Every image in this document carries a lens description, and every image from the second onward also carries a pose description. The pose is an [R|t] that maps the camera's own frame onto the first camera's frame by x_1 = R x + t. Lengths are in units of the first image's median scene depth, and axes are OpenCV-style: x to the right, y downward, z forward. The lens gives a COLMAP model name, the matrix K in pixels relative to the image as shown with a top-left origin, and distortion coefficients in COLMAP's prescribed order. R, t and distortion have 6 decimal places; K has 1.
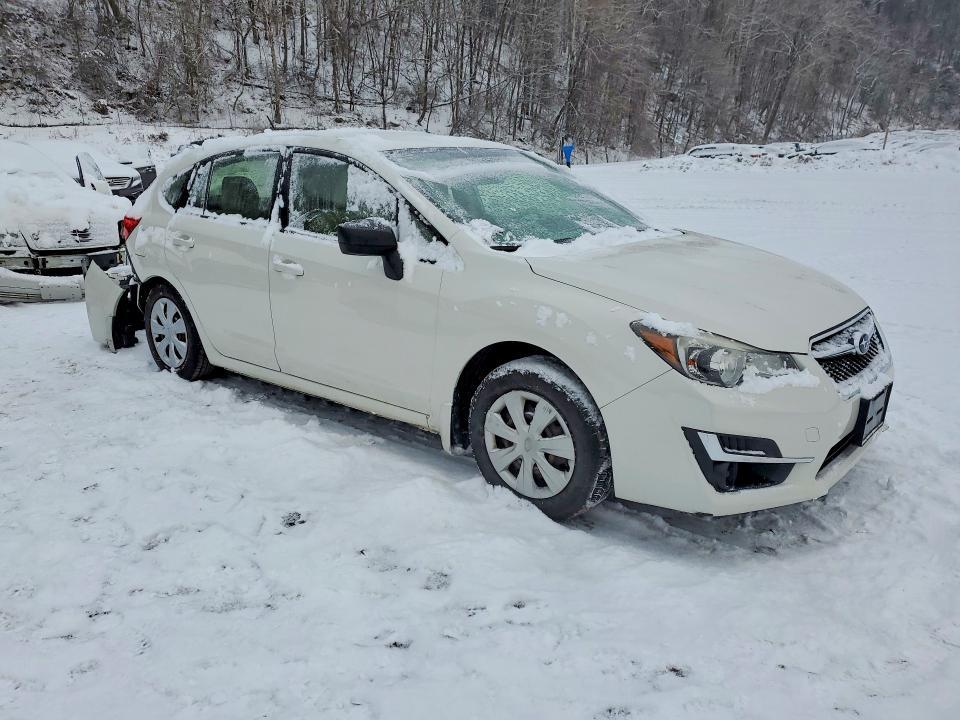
lens RADIAL K [[774.3, 0, 484.2], [0, 774.3, 359.6], [0, 0, 1]] dist [0.013816, -0.016223]
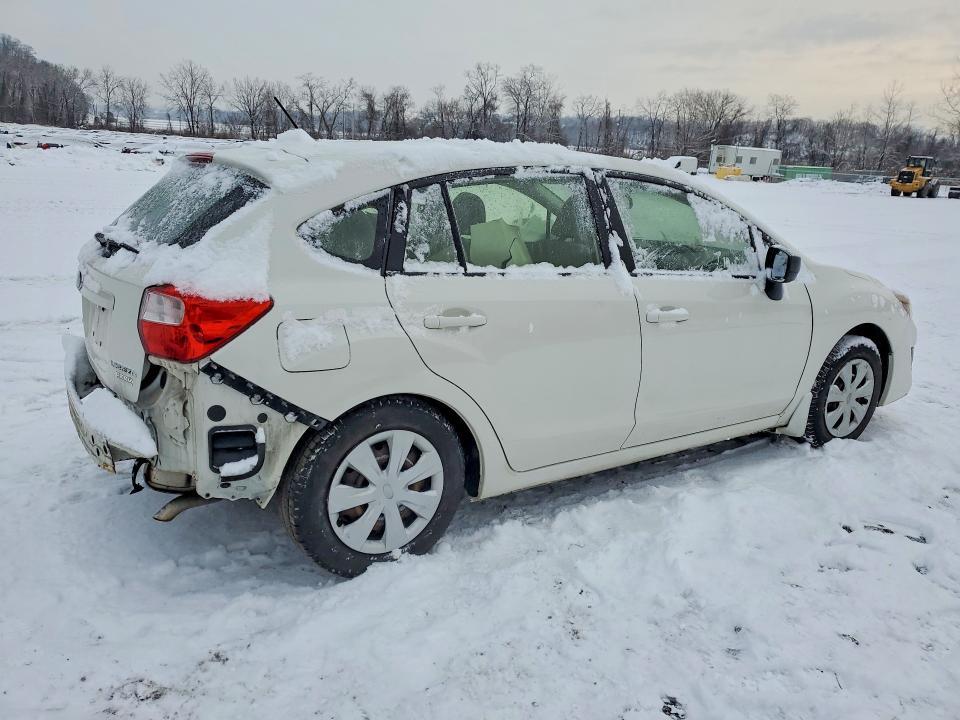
lens RADIAL K [[774.3, 0, 480.5], [0, 774.3, 361.9], [0, 0, 1]] dist [0.013816, -0.016223]
pose [[0.257836, -0.216550, 0.941608, -1.085683], [0.210509, 0.963738, 0.163997, -0.245721], [-0.942978, 0.155932, 0.294072, 0.932696]]
